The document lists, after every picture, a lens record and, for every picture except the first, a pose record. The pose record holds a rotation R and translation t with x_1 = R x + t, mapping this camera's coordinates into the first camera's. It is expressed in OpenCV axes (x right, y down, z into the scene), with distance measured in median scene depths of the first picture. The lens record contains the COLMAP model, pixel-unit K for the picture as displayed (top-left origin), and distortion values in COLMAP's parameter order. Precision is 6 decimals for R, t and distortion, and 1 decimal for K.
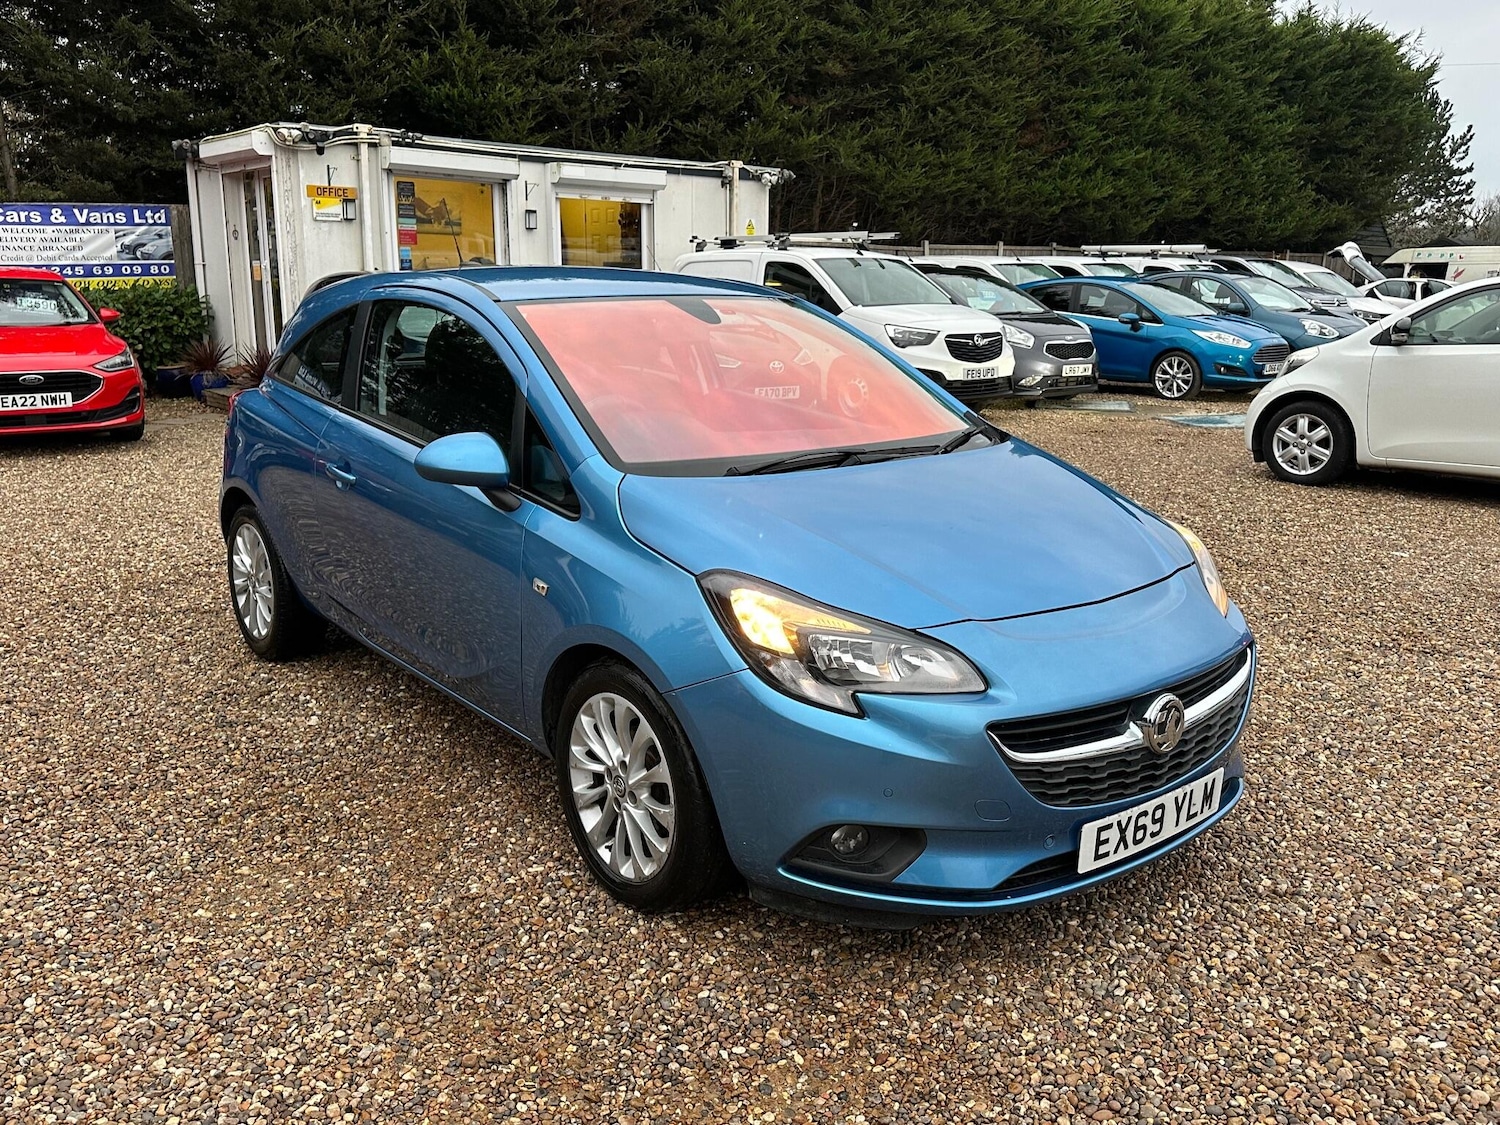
lens RADIAL K [[1316.4, 0, 784.3], [0, 1316.4, 576.9], [0, 0, 1]] dist [0.069263, -0.120329]
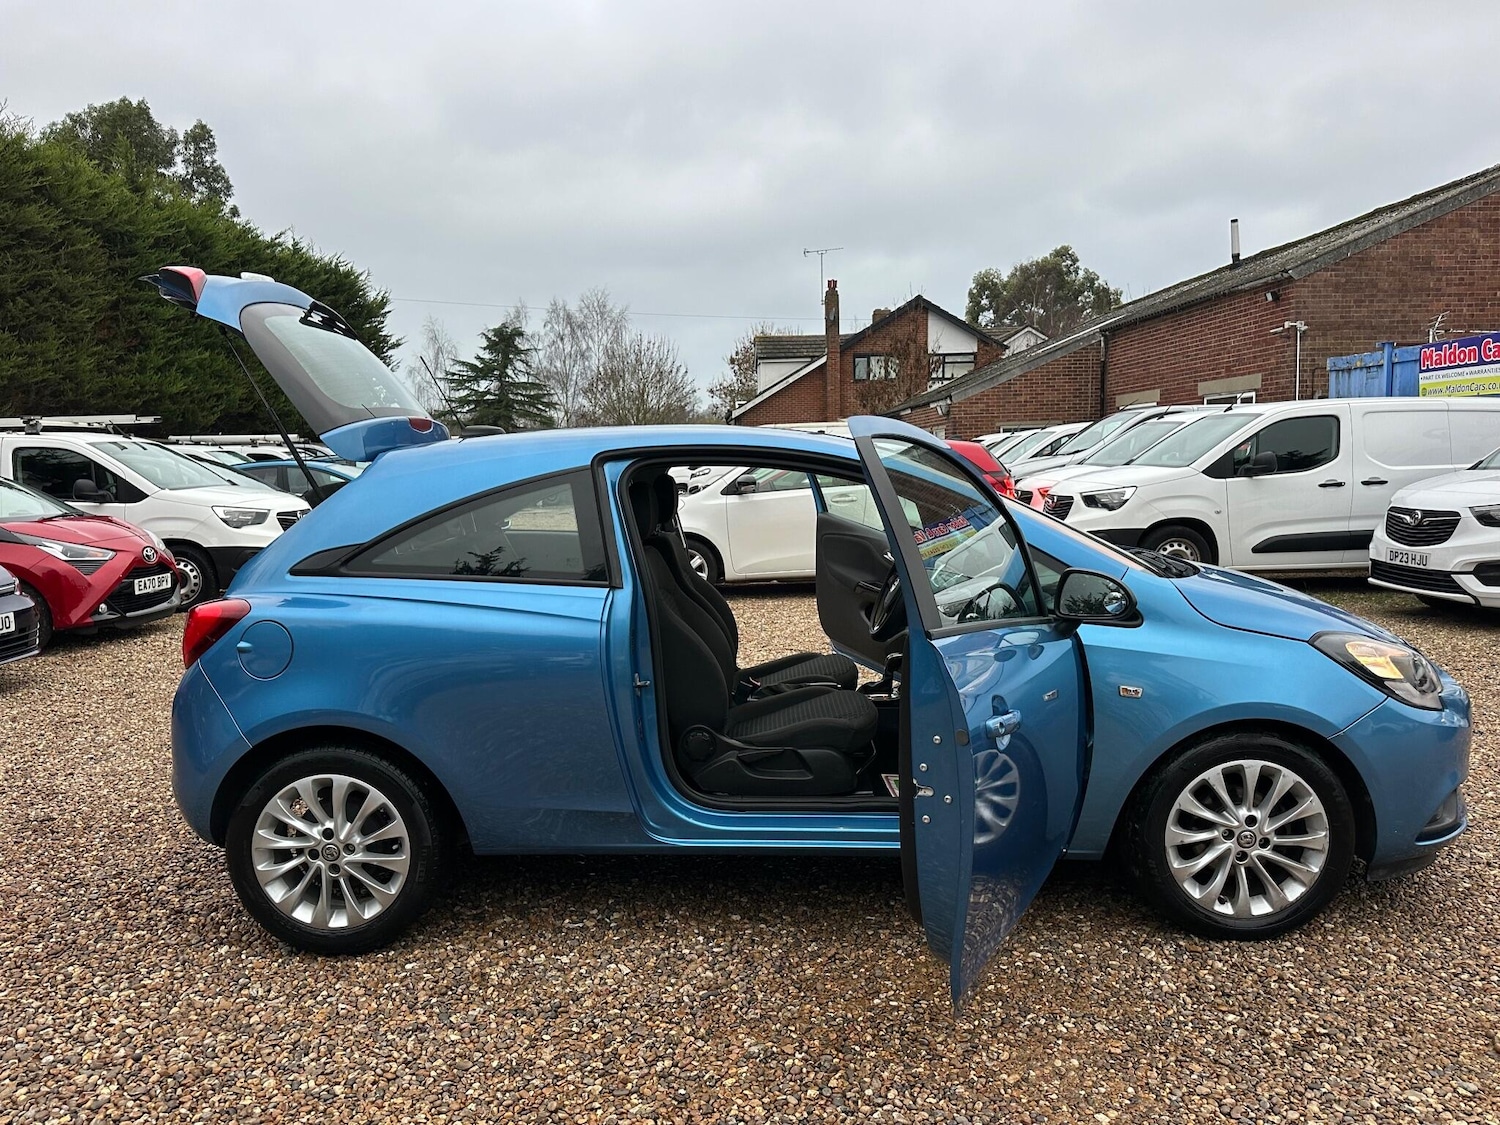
lens RADIAL K [[1126.5, 0, 773.2], [0, 1126.5, 561.2], [0, 0, 1]] dist [0.012249, -0.012540]
pose [[0.644035, -0.096493, 0.758886, -0.297047], [0.201329, 0.978422, -0.046452, -0.030888], [-0.738028, 0.182702, 0.649565, 0.166180]]
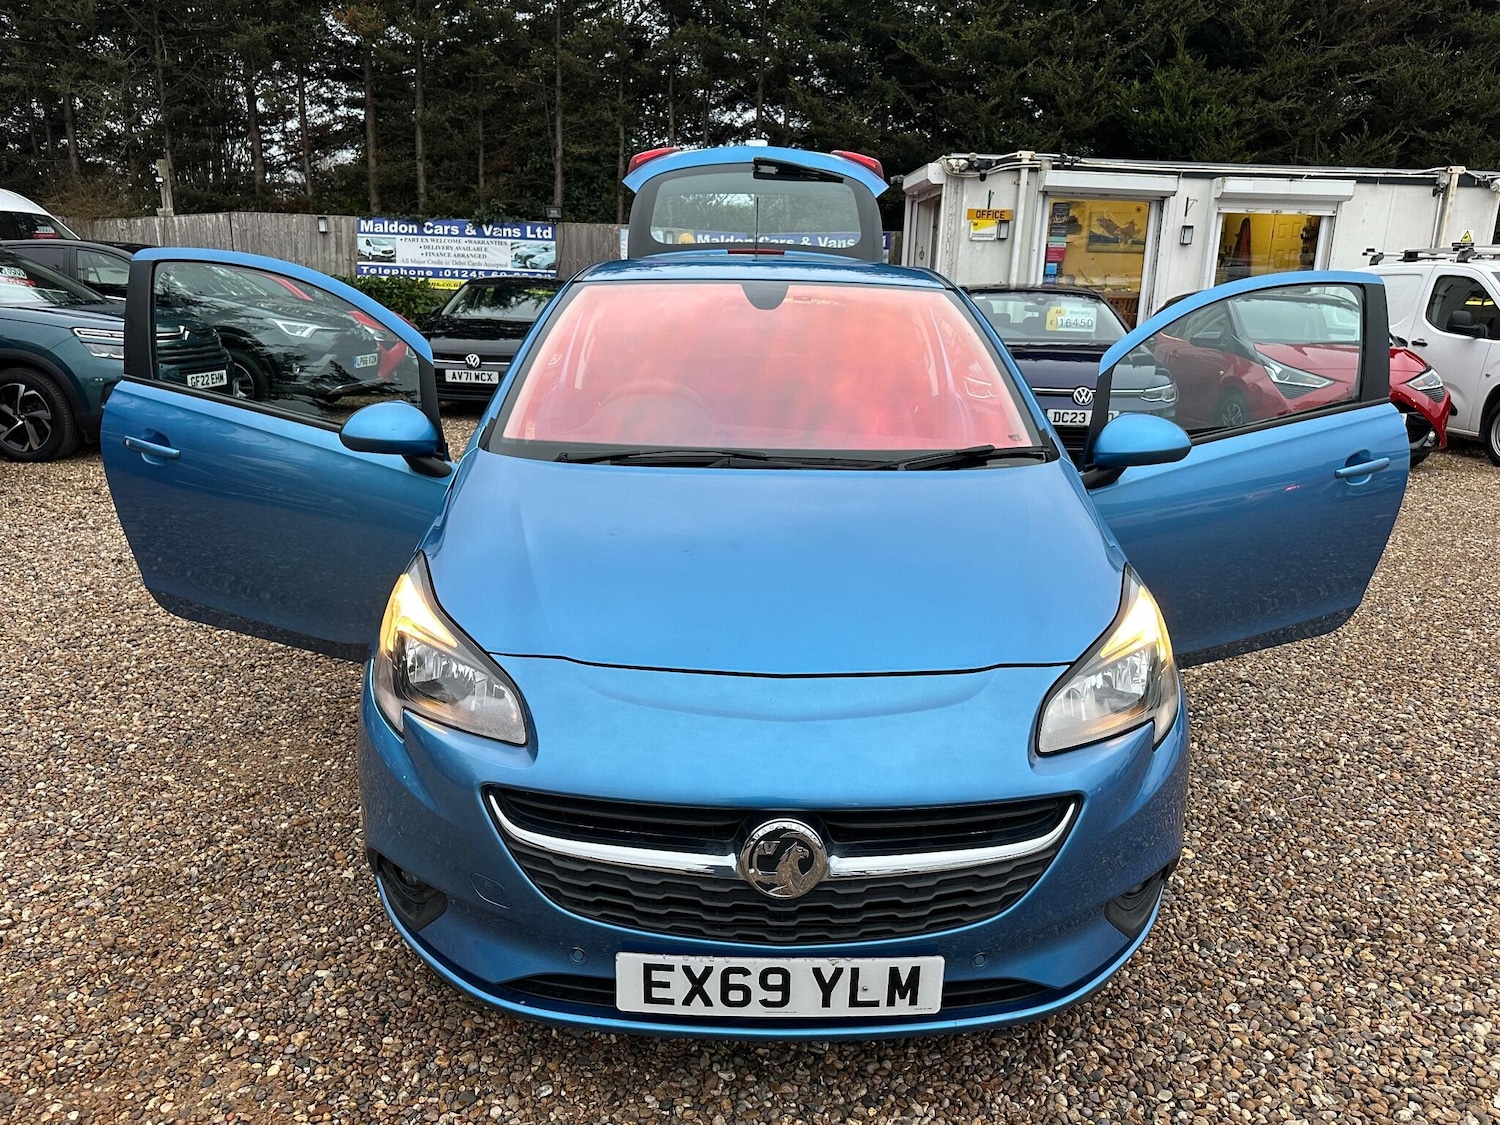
lens RADIAL K [[1145.5, 0, 745.1], [0, 1145.5, 571.7], [0, 0, 1]] dist [0.036096, -0.054937]
pose [[0.759016, 0.163340, -0.630249, 0.166855], [-0.159005, 0.985211, 0.063844, -0.020467], [0.631357, 0.051754, 0.773763, 0.131405]]
